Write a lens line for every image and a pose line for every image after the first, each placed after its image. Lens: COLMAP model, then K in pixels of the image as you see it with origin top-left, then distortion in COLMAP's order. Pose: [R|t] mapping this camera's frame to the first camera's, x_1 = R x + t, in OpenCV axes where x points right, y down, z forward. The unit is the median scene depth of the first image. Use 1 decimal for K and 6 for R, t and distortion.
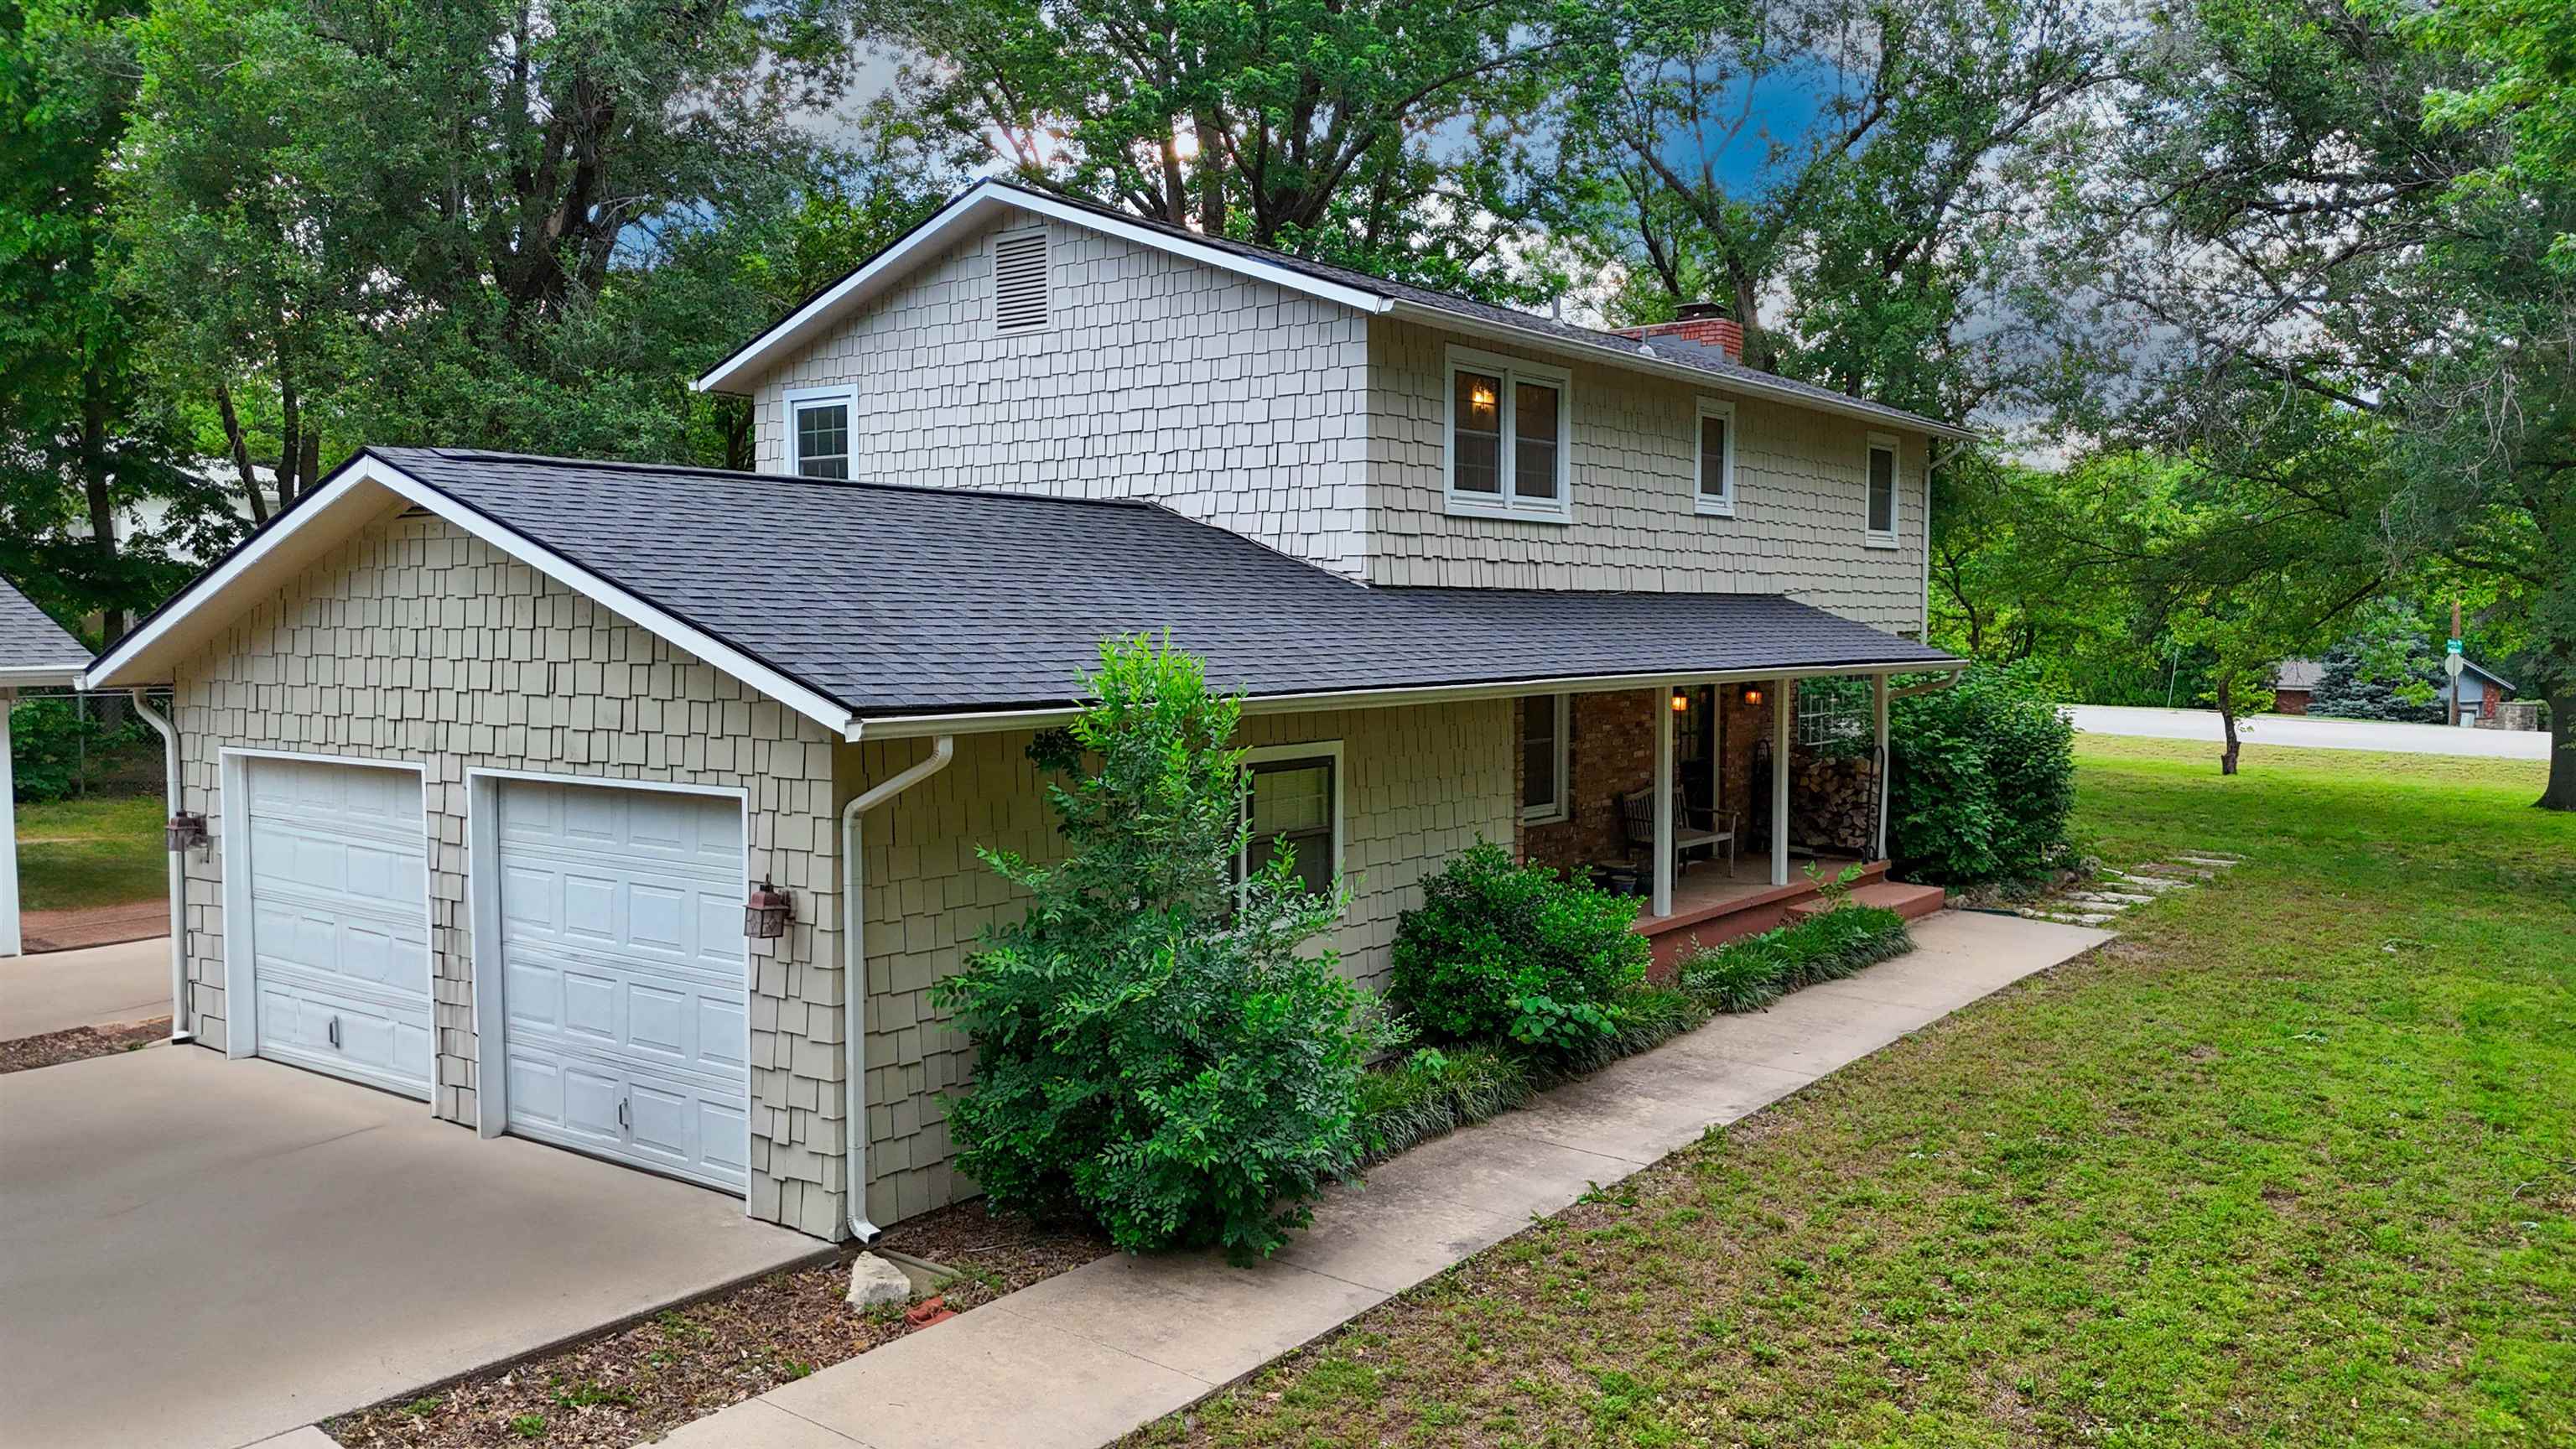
lens RADIAL K [[1900.1, 0, 1288.0], [0, 1900.1, 724.5], [0, 0, 1]] dist [0.076699, -0.072952]
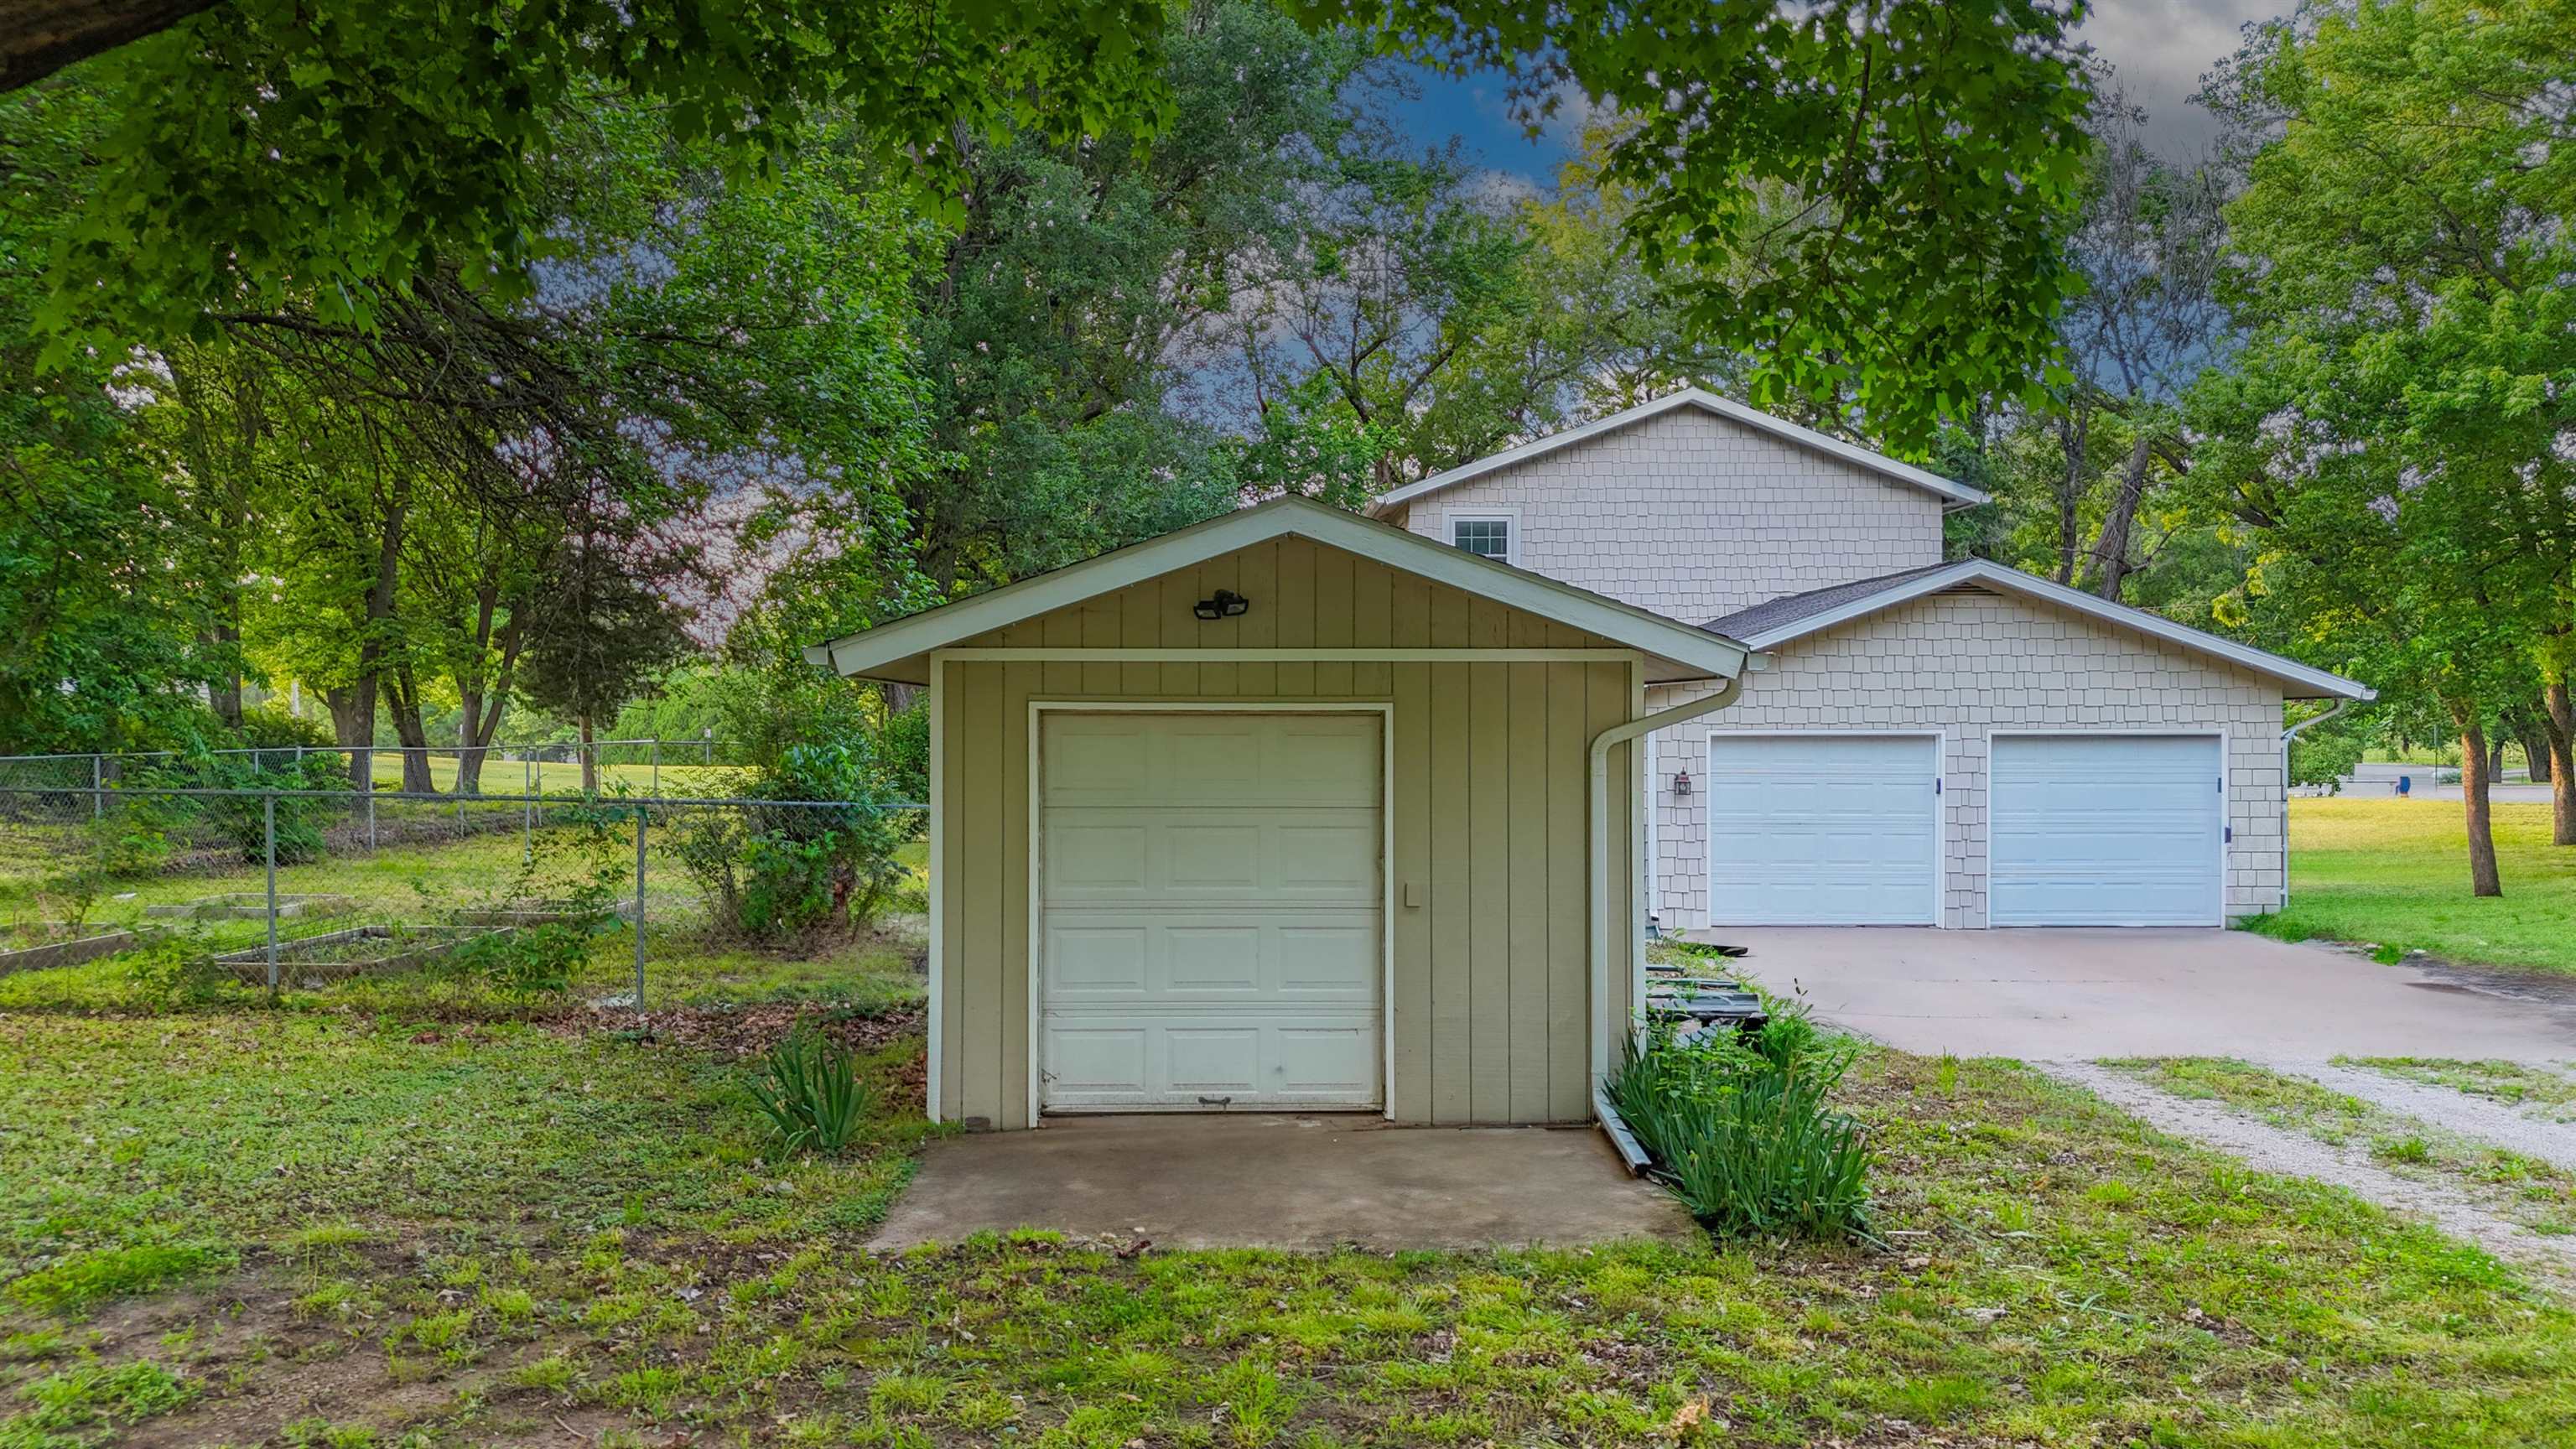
lens RADIAL K [[1860.4, 0, 1171.1], [0, 1860.4, 727.4], [0, 0, 1]] dist [-0.000032, -0.114828]
pose [[0.809134, -0.001890, 0.587621, -1.374918], [0.032155, 0.998639, -0.041065, 0.044051], [-0.586744, 0.052123, 0.808093, 0.007026]]
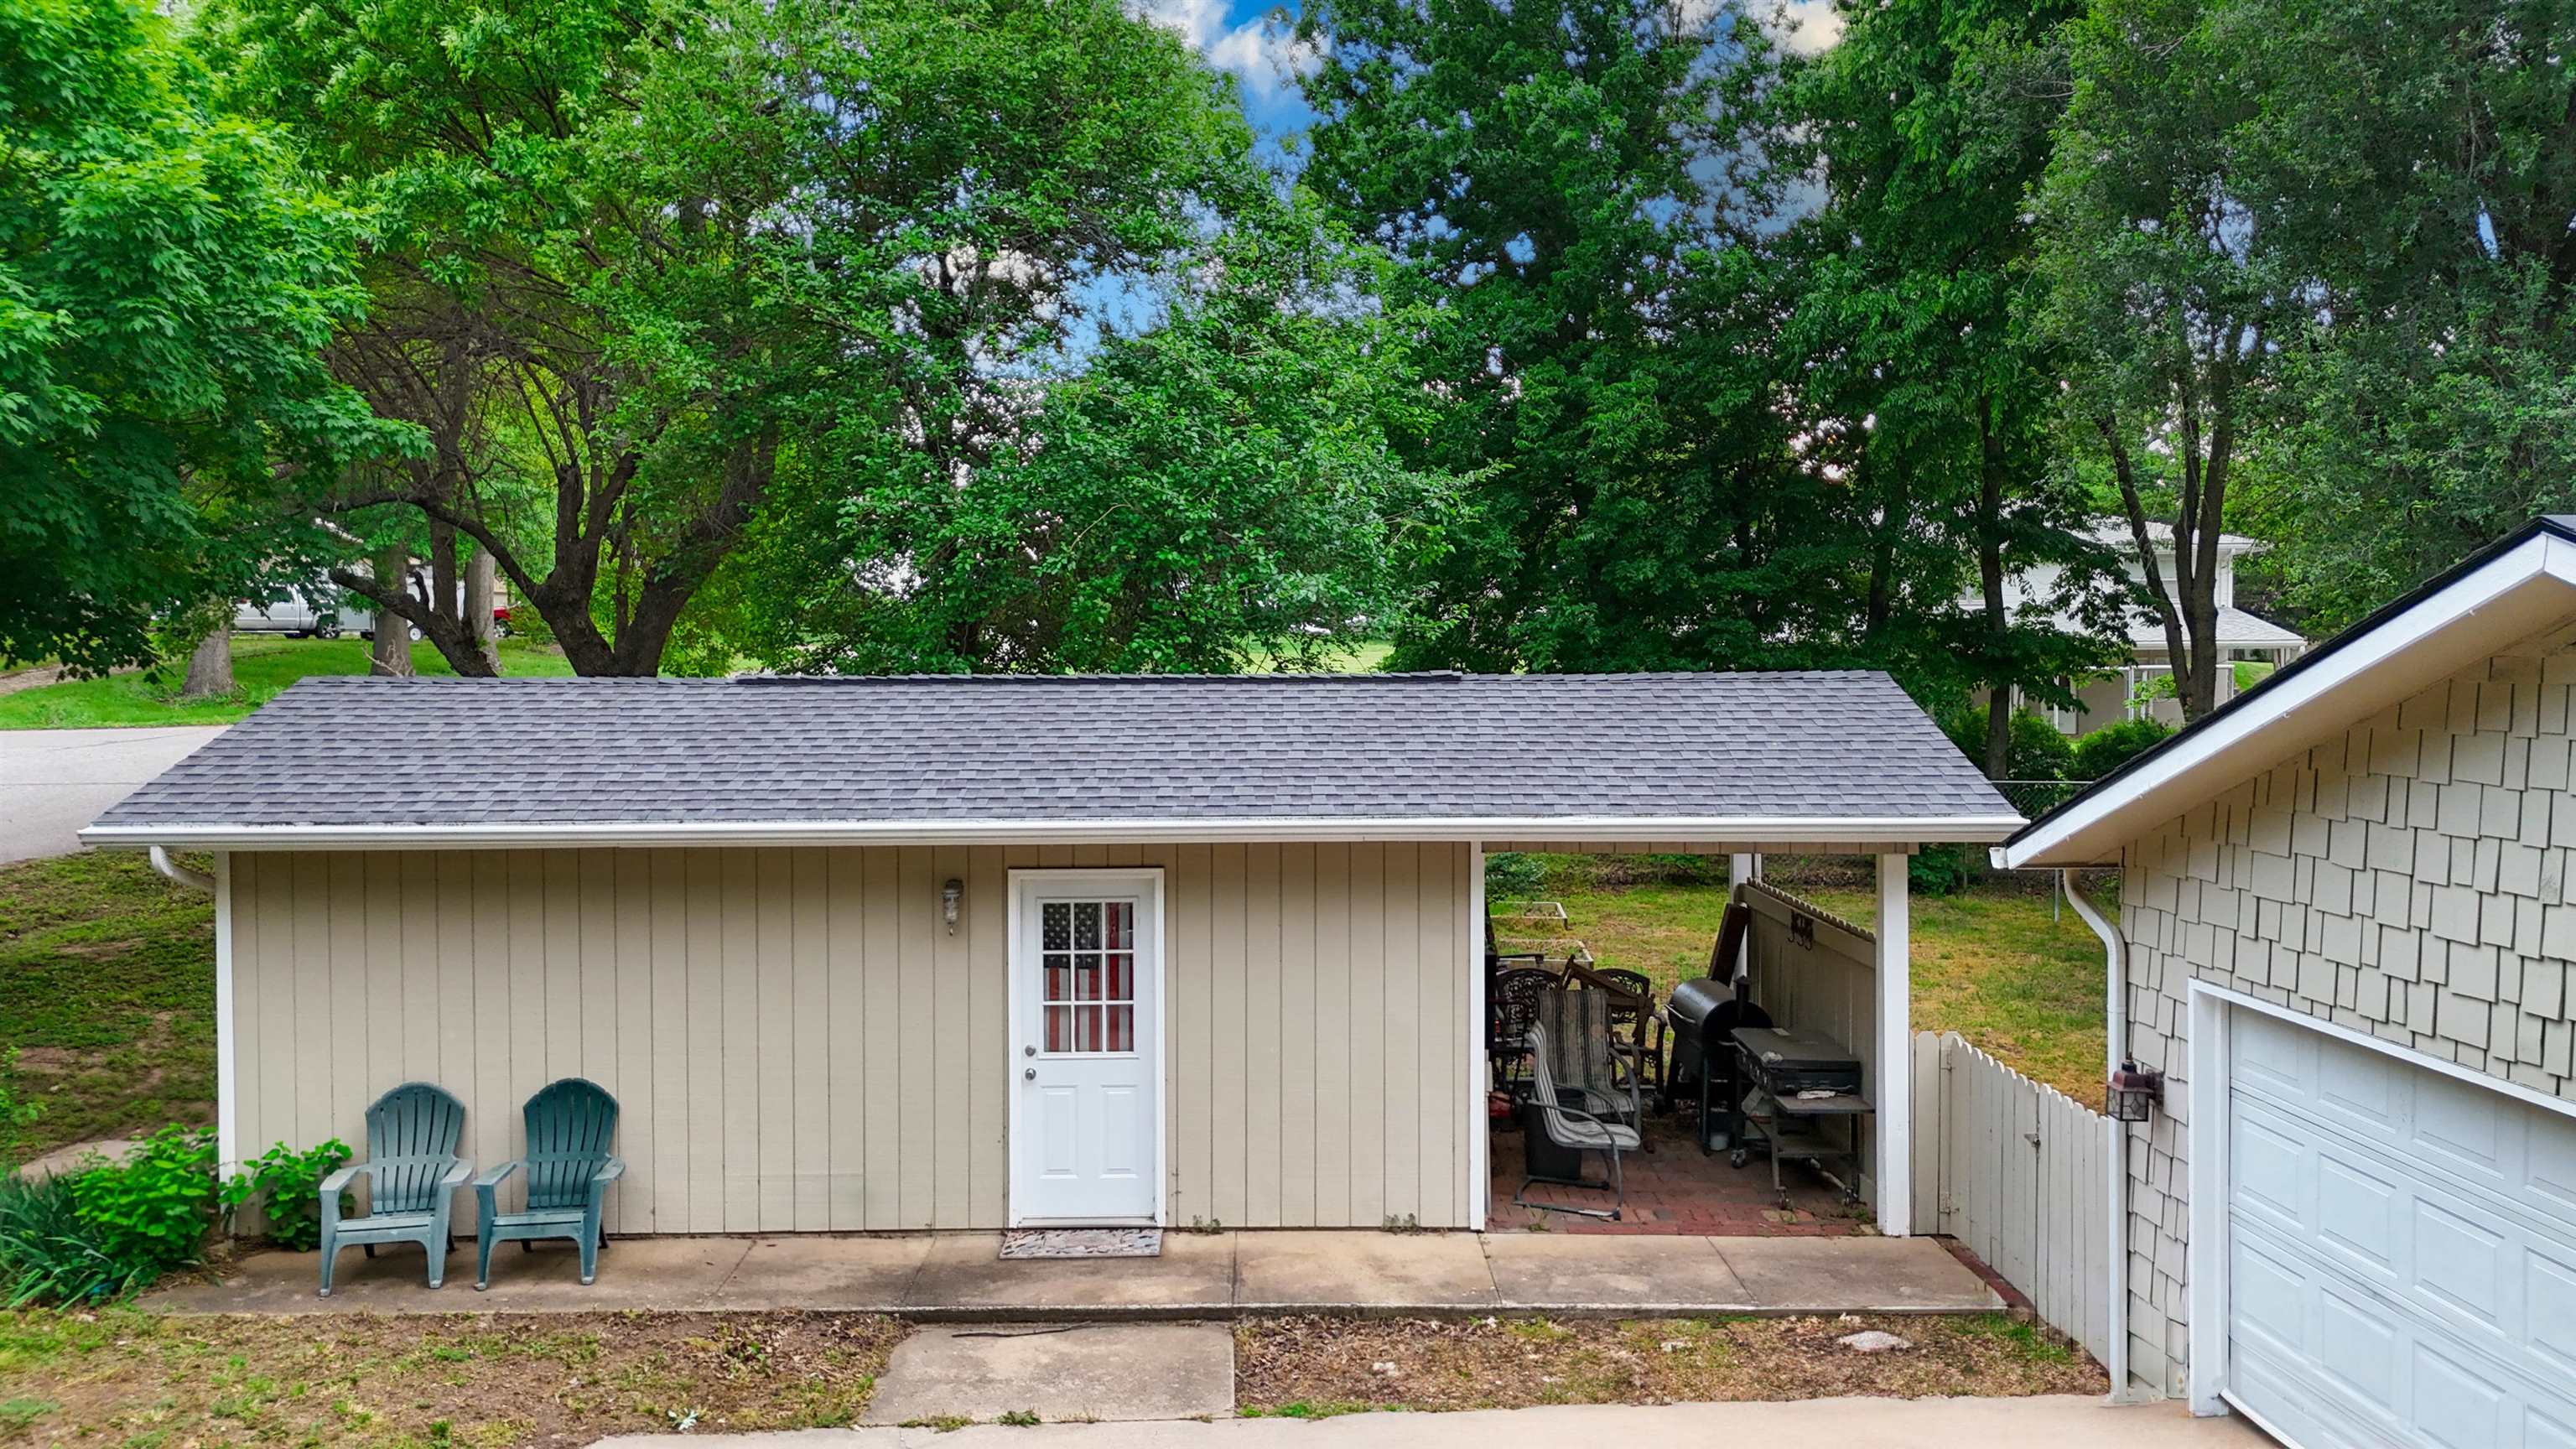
lens RADIAL K [[1900.1, 0, 1288.0], [0, 1900.1, 724.5], [0, 0, 1]] dist [0.076699, -0.072952]
pose [[0.628943, 0.026313, -0.777006, -0.179355], [-0.042307, 0.999105, -0.000410, -0.046447], [0.776299, 0.033131, 0.629493, 0.259362]]
